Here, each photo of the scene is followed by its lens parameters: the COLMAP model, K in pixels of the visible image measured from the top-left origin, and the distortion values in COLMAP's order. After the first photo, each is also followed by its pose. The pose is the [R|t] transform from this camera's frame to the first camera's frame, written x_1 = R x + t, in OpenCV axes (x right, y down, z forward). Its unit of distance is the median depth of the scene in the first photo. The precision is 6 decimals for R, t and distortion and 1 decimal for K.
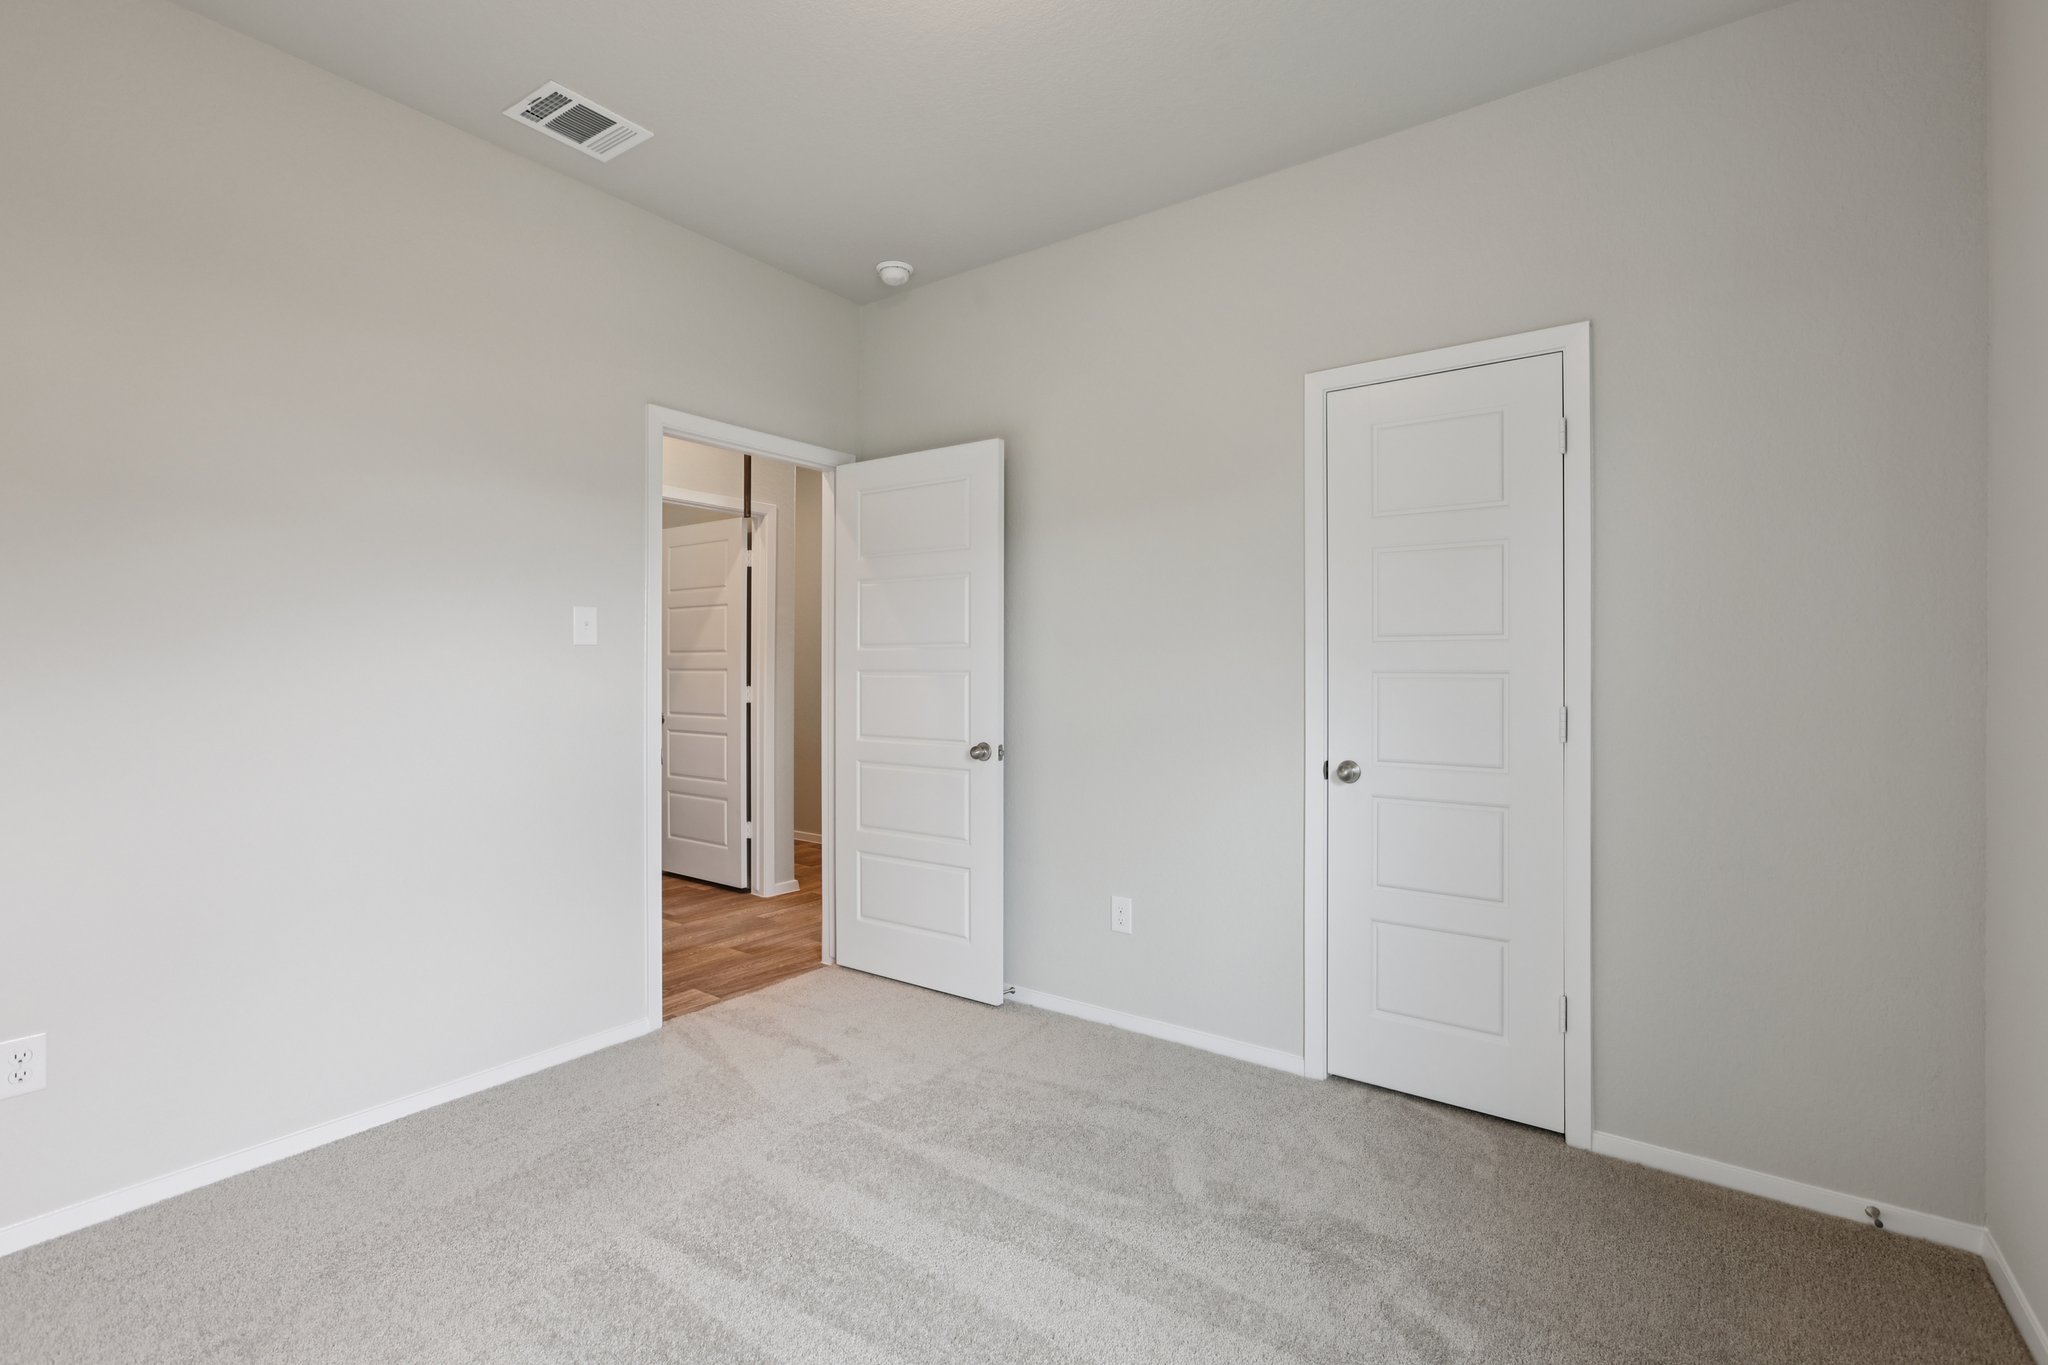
lens RADIAL K [[925.0, 0, 1025.4], [0, 925.0, 673.2], [0, 0, 1]] dist [0.000892, 0.000649]
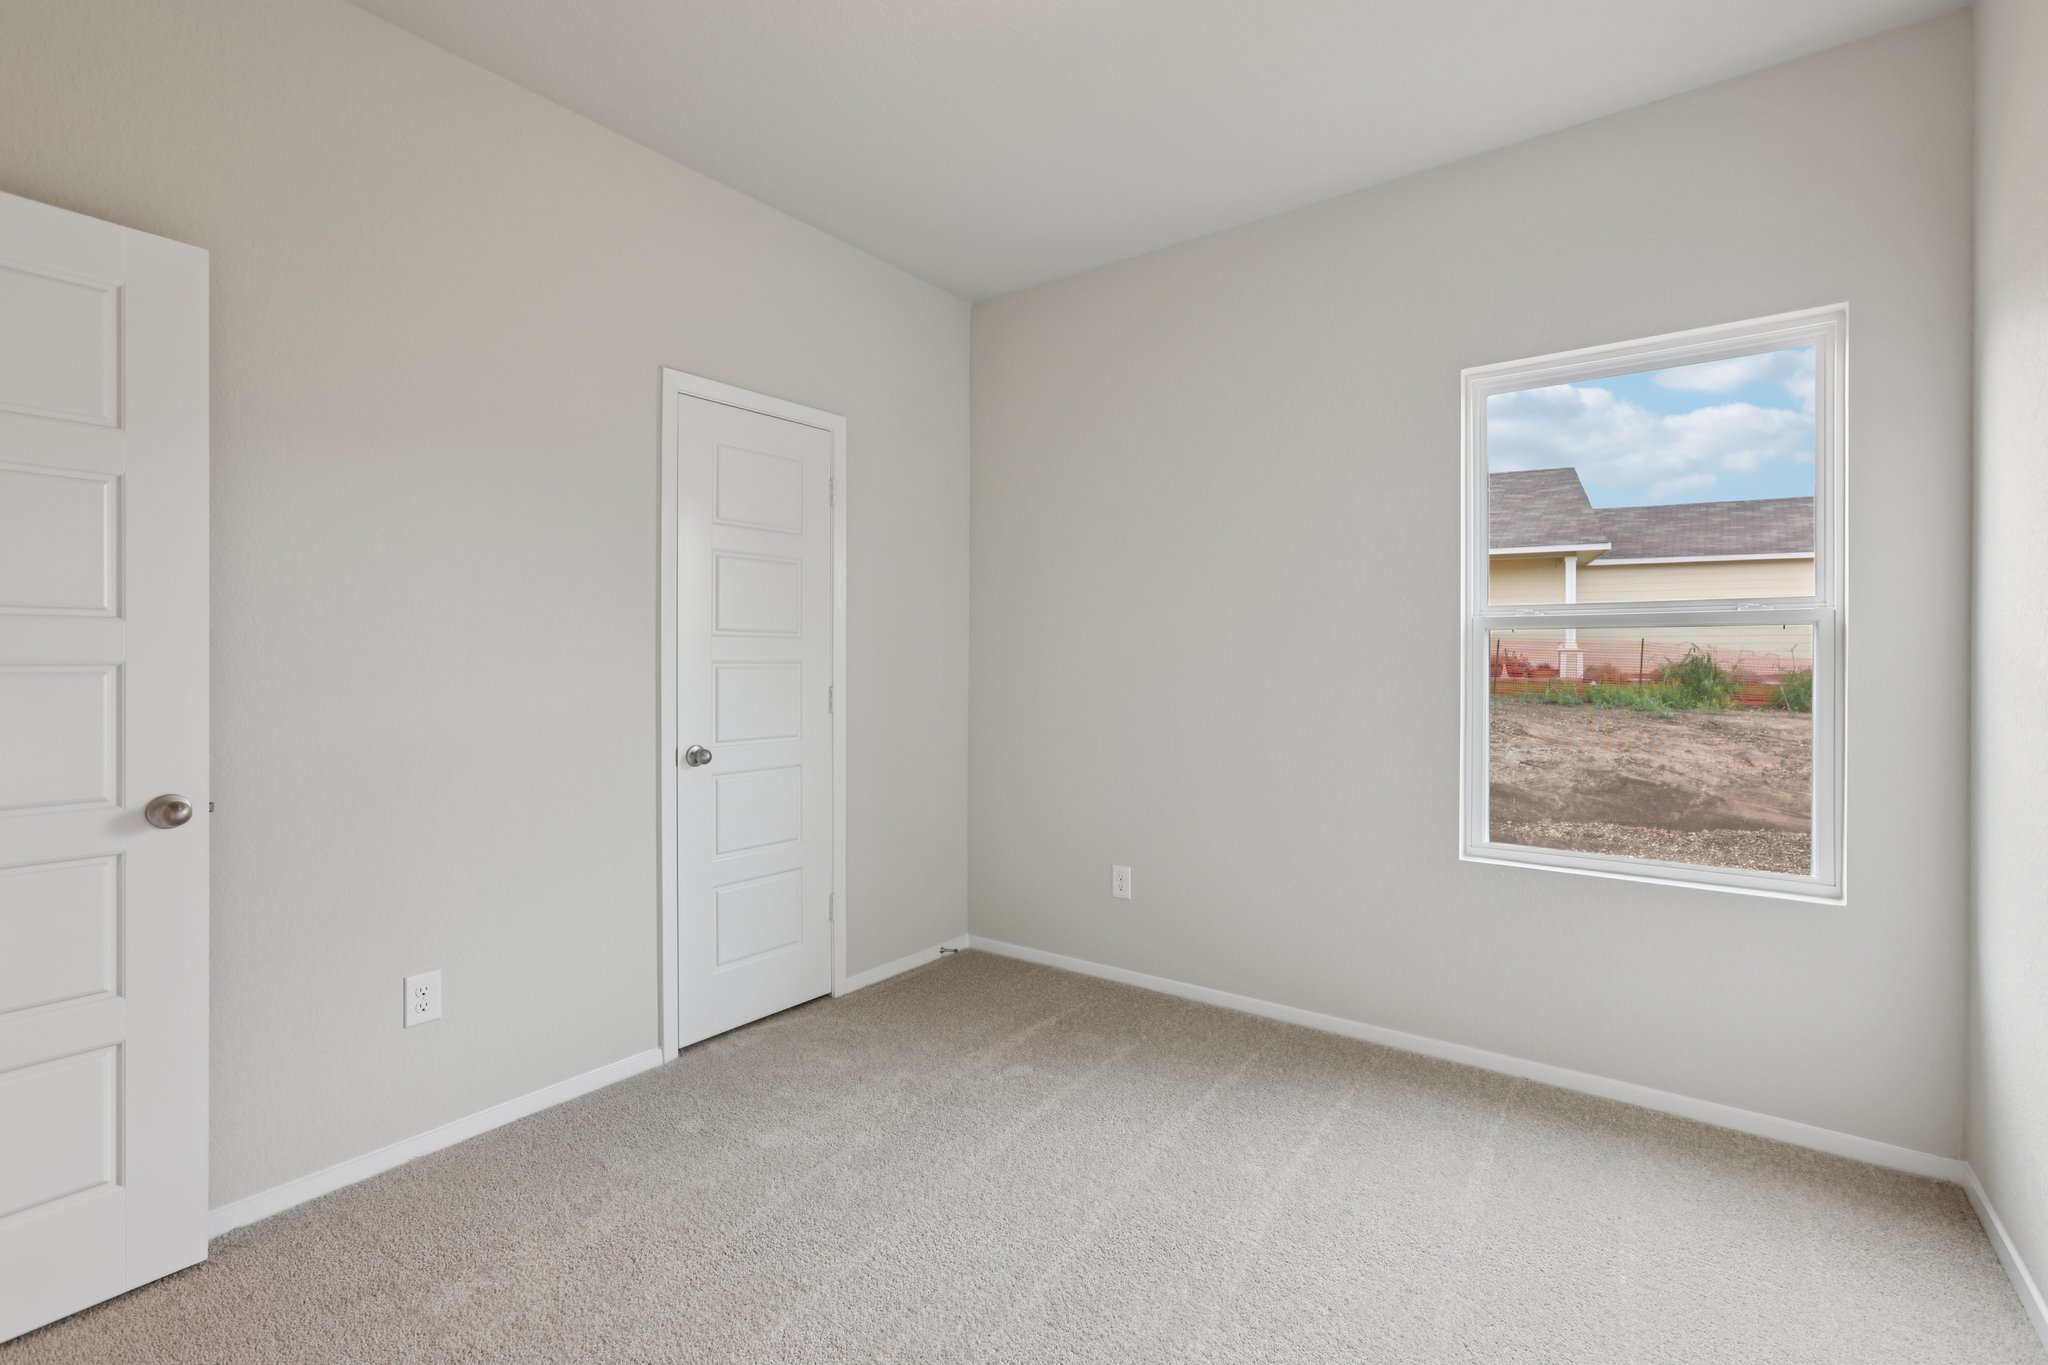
lens RADIAL K [[925.0, 0, 1025.4], [0, 925.0, 673.2], [0, 0, 1]] dist [0.000892, 0.000649]
pose [[0.018357, -0.017493, 0.999678, -0.700302], [0.001452, 0.999846, 0.017469, -0.007642], [-0.999830, 0.001131, 0.018379, 0.592013]]
